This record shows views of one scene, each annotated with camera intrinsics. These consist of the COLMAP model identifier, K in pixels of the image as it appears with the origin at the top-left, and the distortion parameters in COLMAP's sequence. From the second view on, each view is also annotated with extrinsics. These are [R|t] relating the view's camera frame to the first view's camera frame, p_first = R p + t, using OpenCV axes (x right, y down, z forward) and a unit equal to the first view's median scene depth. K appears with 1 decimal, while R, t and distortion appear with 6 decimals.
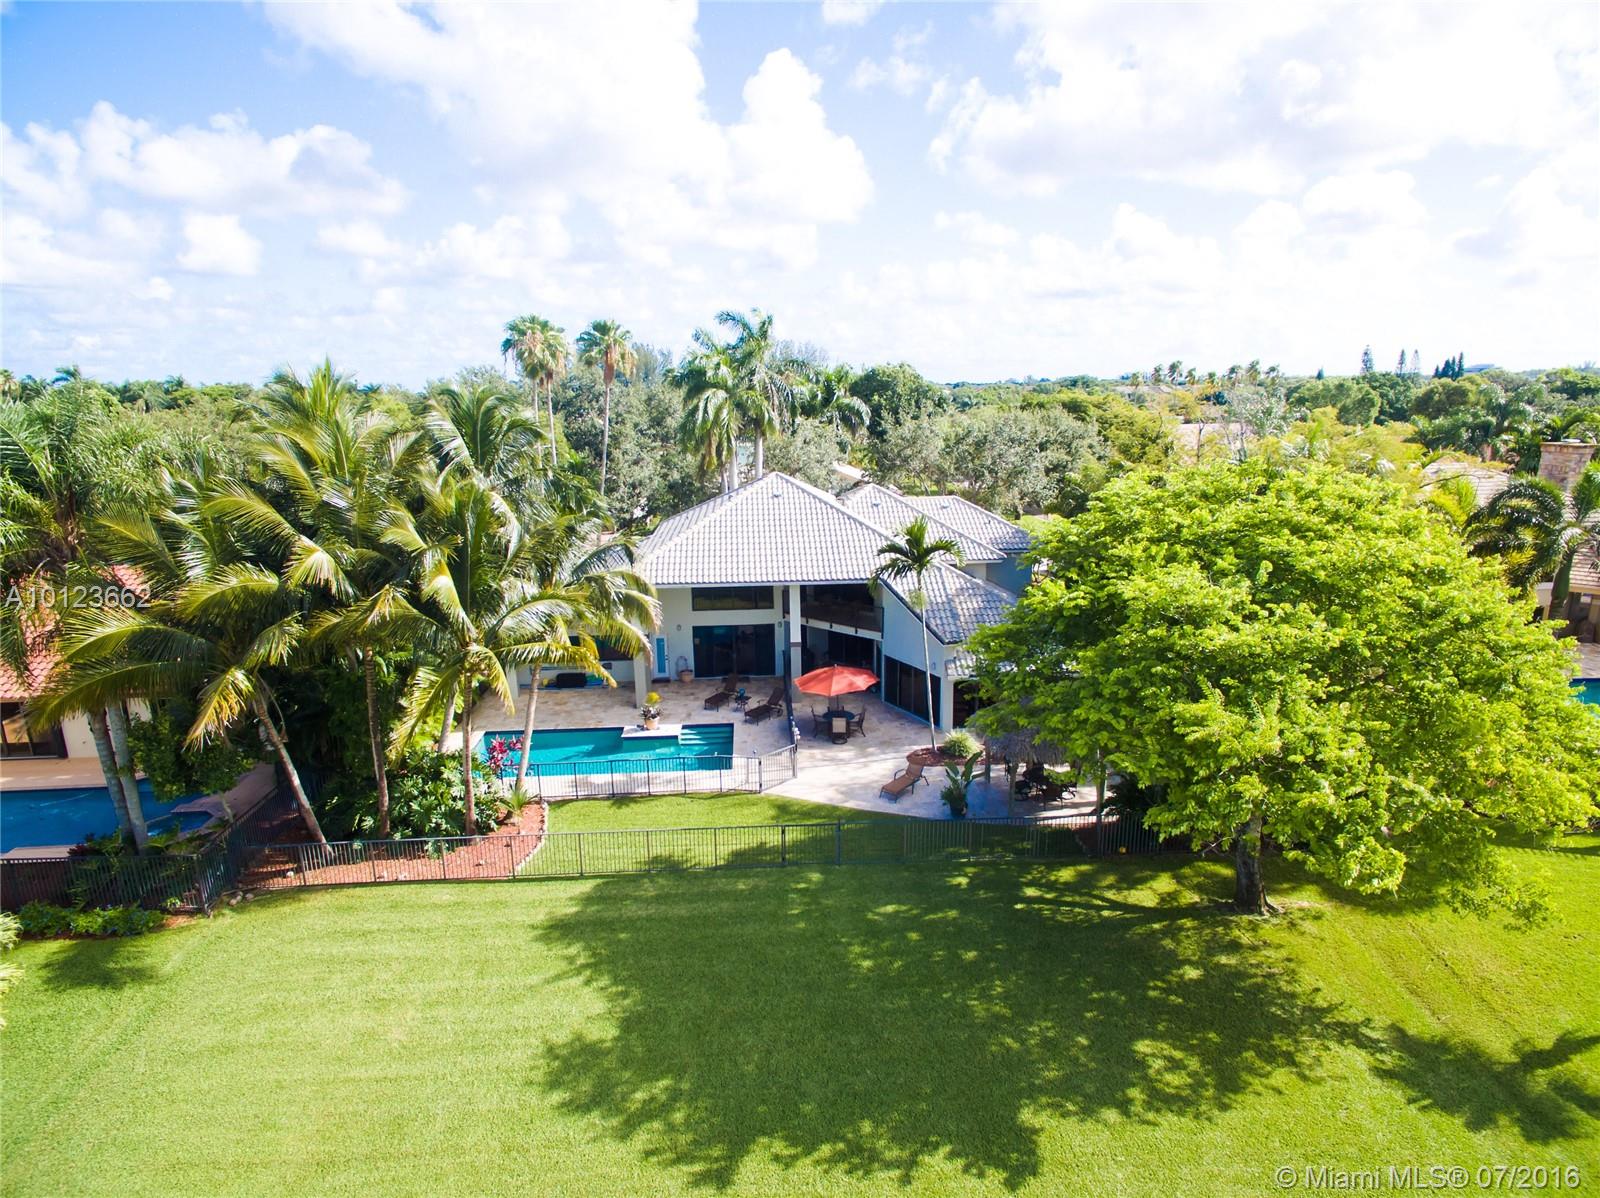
lens RADIAL K [[898.5, 0, 800.0], [0, 898.5, 599.0], [0, 0, 1]] dist [0.022057, -0.012176]
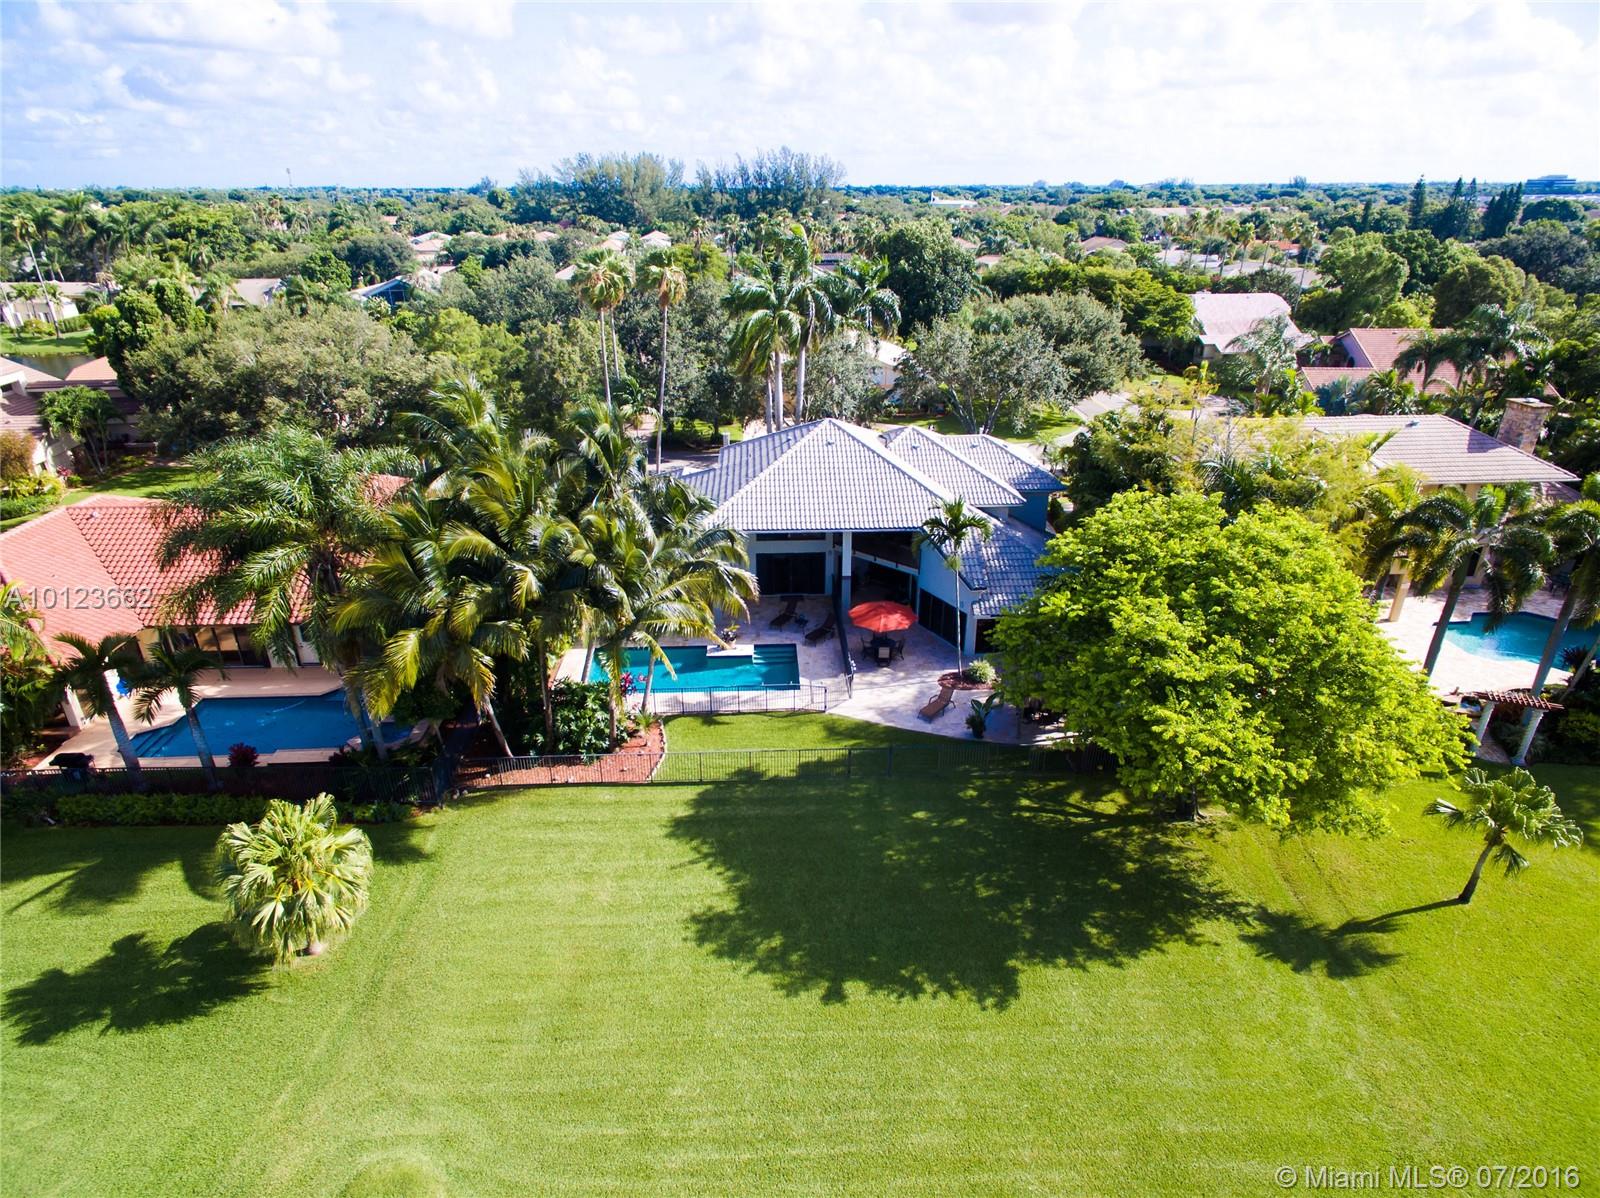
lens RADIAL K [[919.9, 0, 800.0], [0, 919.9, 599.0], [0, 0, 1]] dist [0.000010, 0.001087]
pose [[0.999868, 0.015919, -0.003401, -0.081474], [-0.014970, 0.981286, 0.191973, -0.205563], [0.006393, -0.191897, 0.981394, -0.274196]]
